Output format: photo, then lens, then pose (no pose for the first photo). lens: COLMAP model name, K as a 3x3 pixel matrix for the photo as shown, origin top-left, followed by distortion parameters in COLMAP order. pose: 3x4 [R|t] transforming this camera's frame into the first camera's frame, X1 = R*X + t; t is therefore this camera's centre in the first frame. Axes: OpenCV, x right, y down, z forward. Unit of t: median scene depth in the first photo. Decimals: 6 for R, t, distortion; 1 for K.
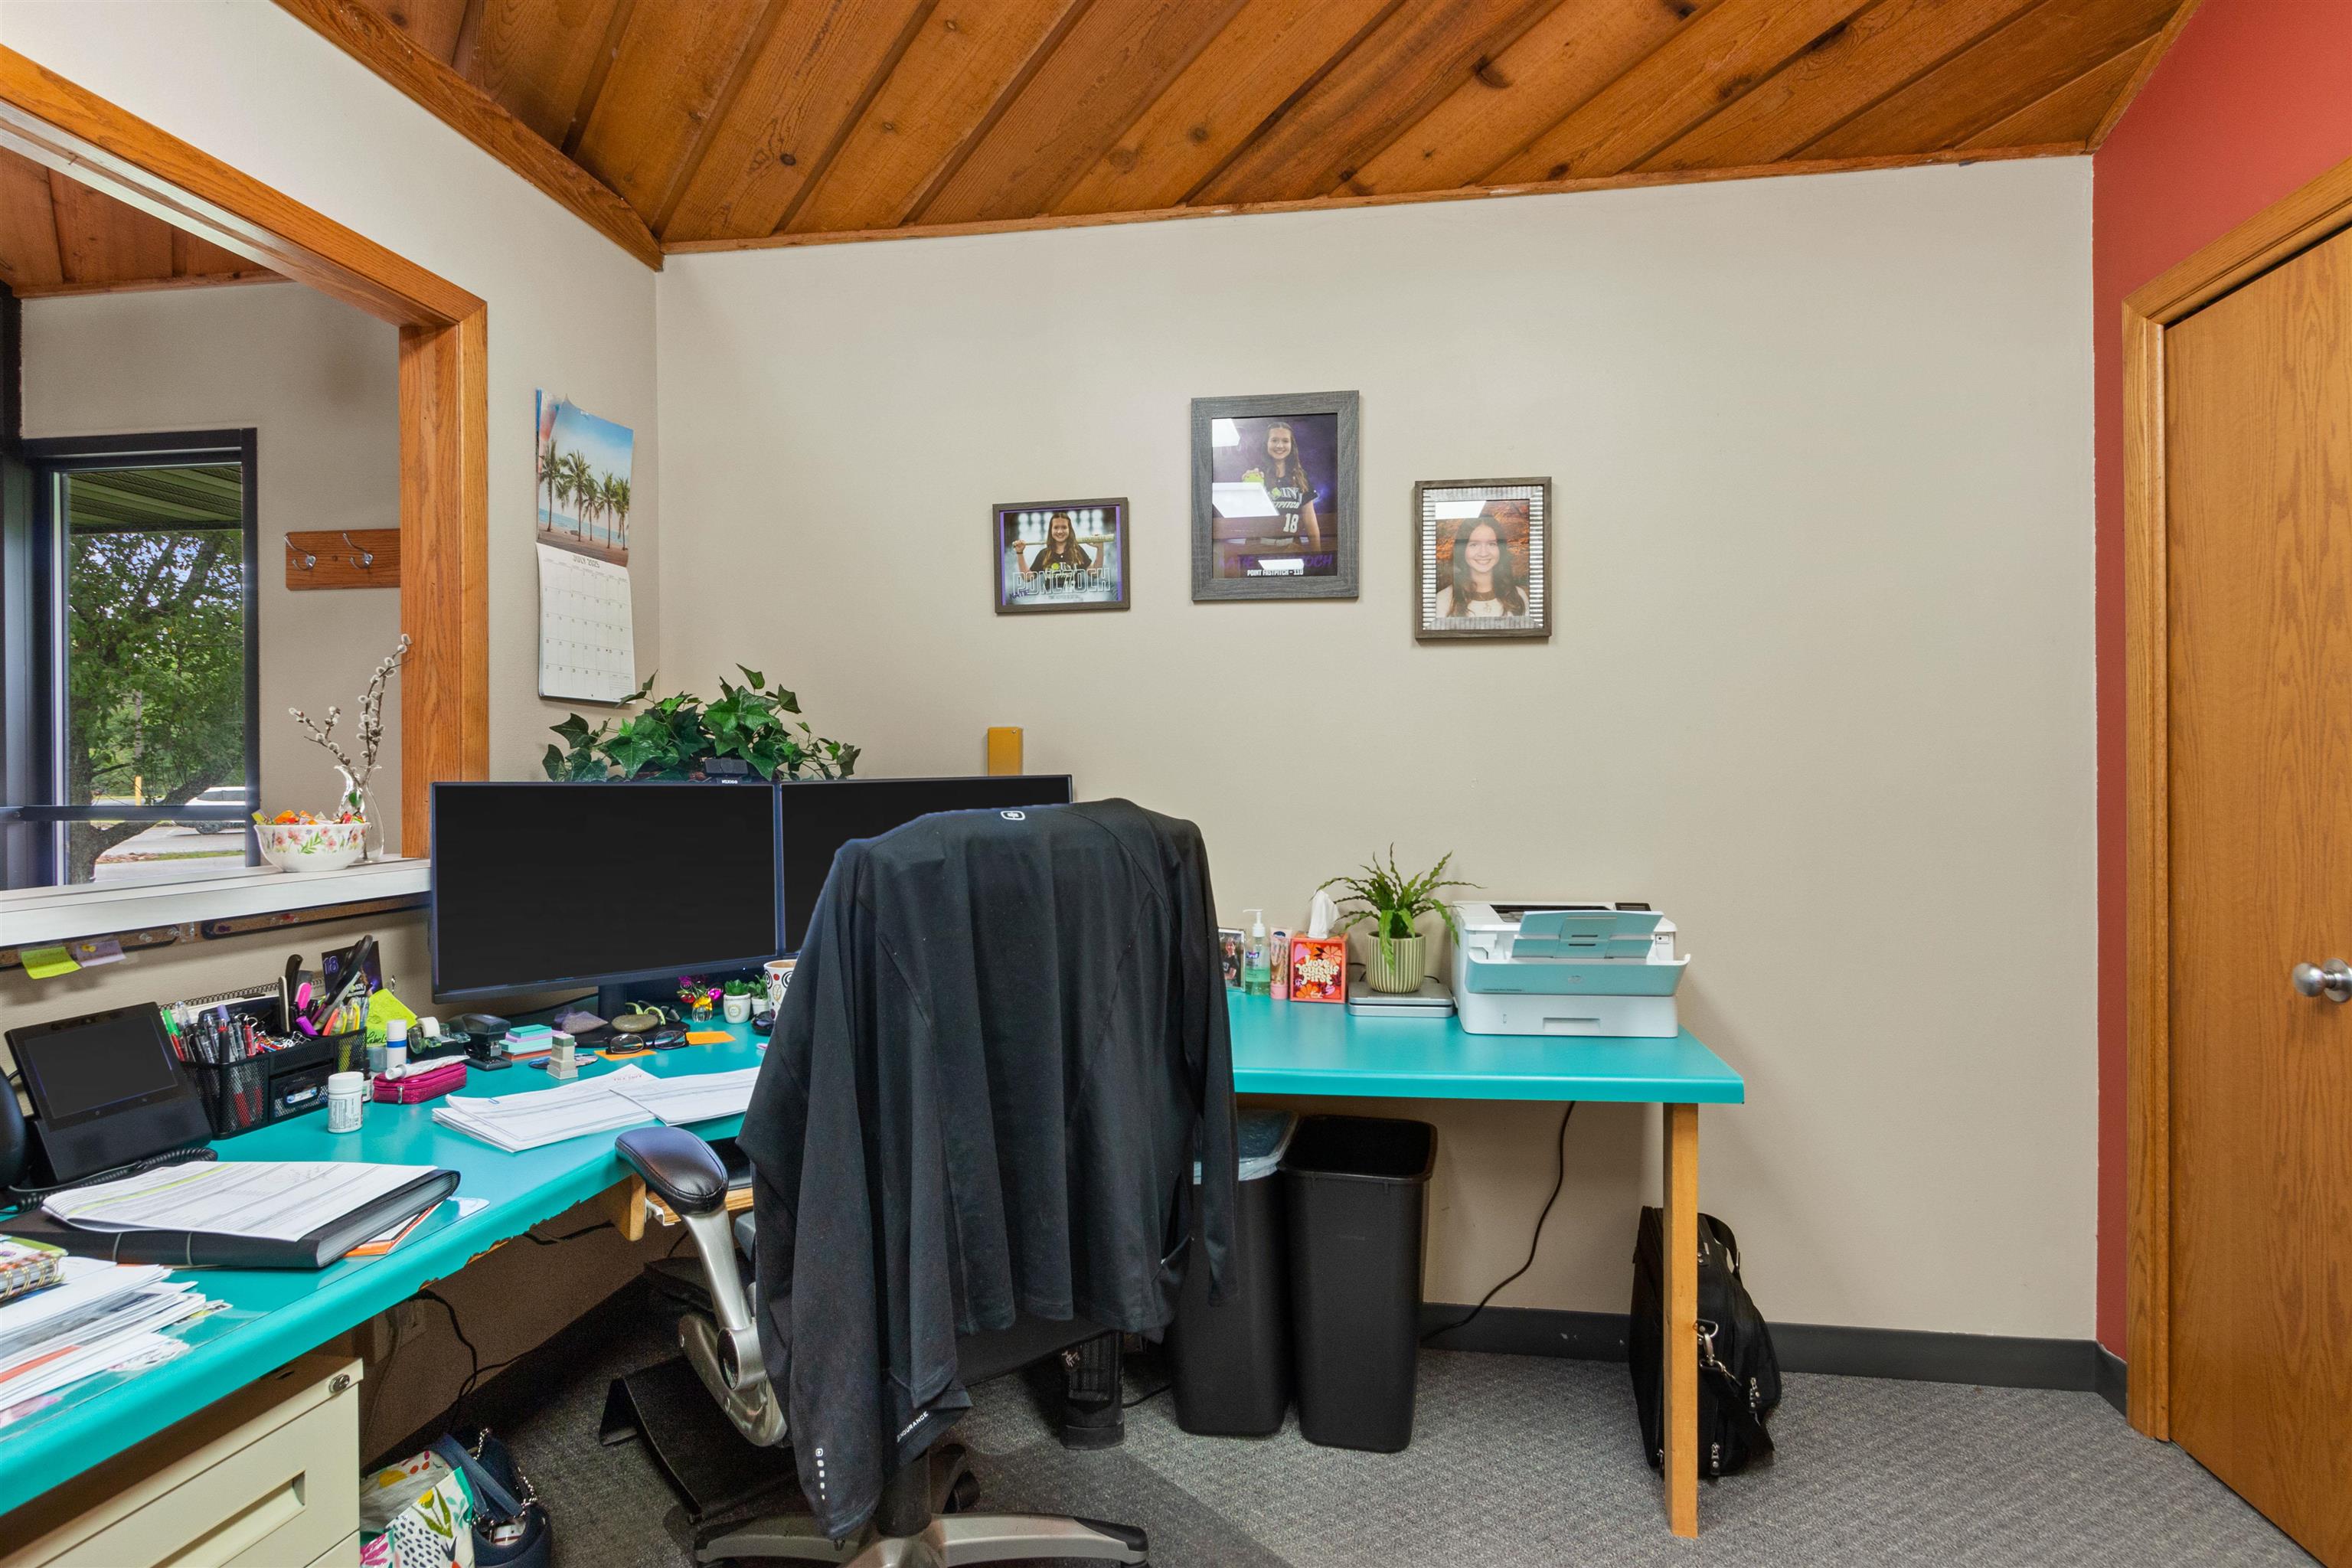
lens RADIAL K [[1220.0, 0, 1185.3], [0, 1220.0, 778.6], [0, 0, 1]] dist [0.009905, 0.000597]
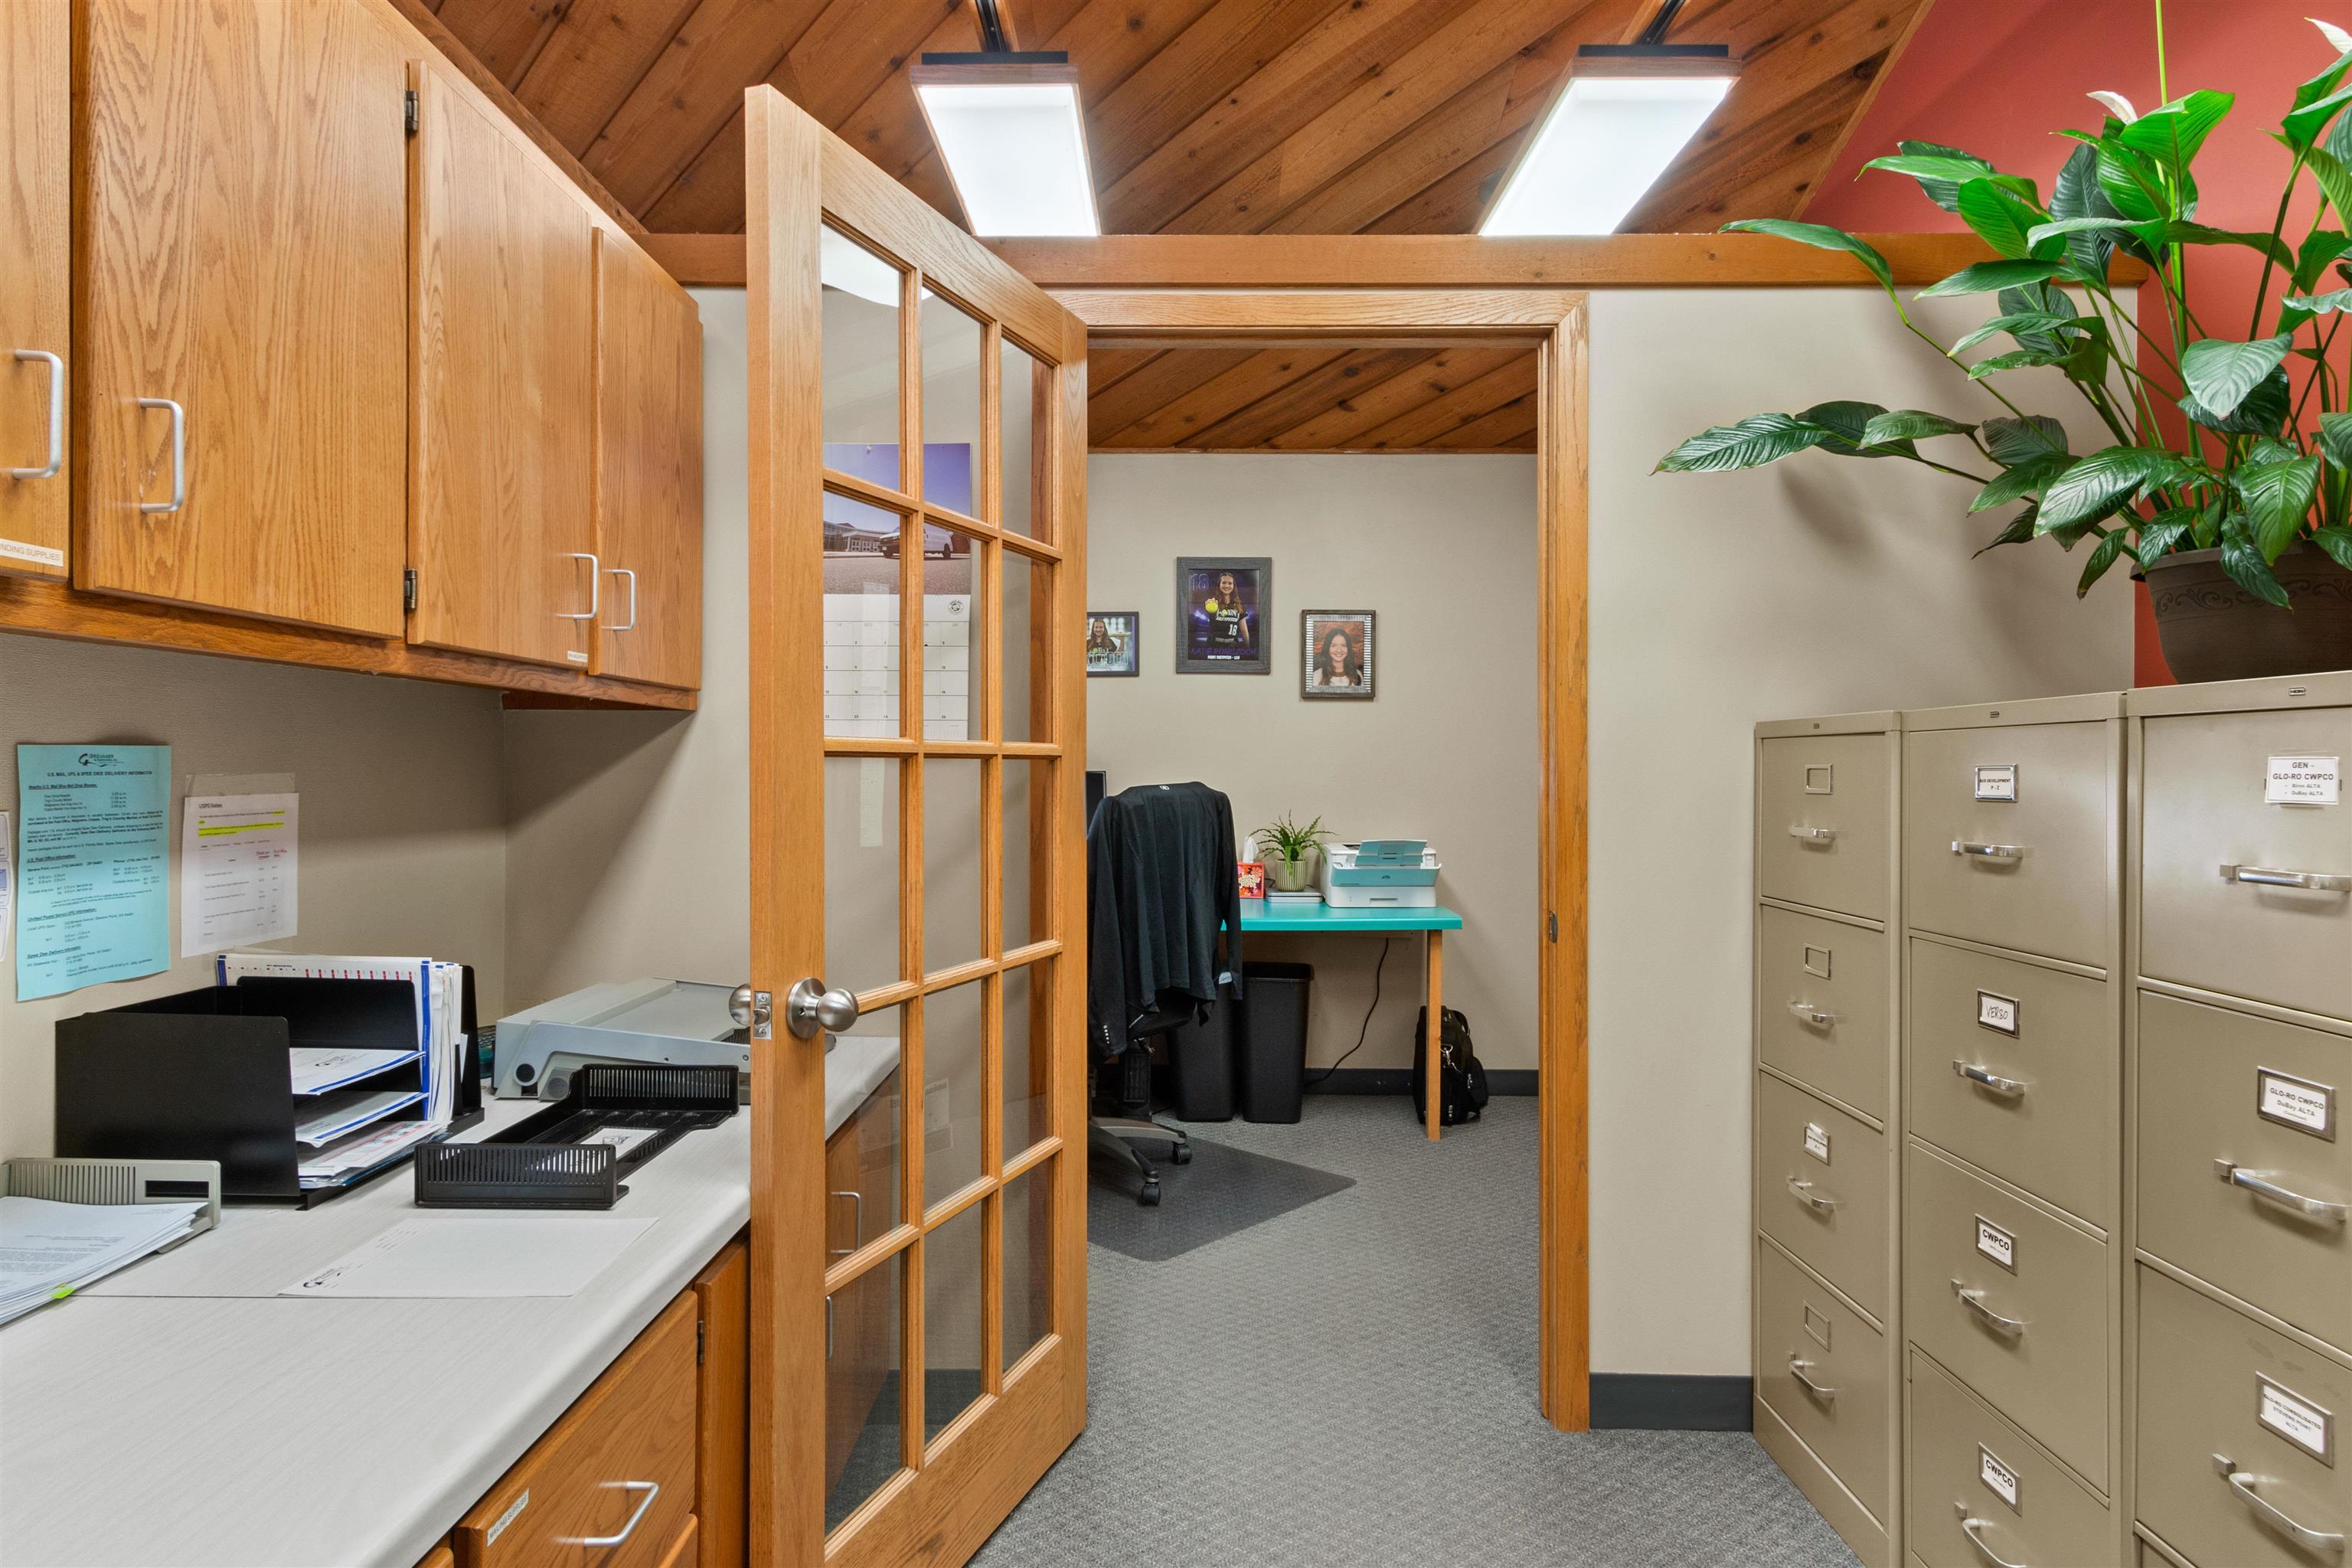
lens RADIAL K [[1289.4, 0, 1185.6], [0, 1289.4, 770.6], [0, 0, 1]] dist [0.007242, -0.000548]
pose [[0.989368, 0.008973, 0.145154, -0.262862], [-0.008394, 0.999954, -0.004599, 0.003648], [-0.145189, 0.003332, 0.989398, -0.876839]]
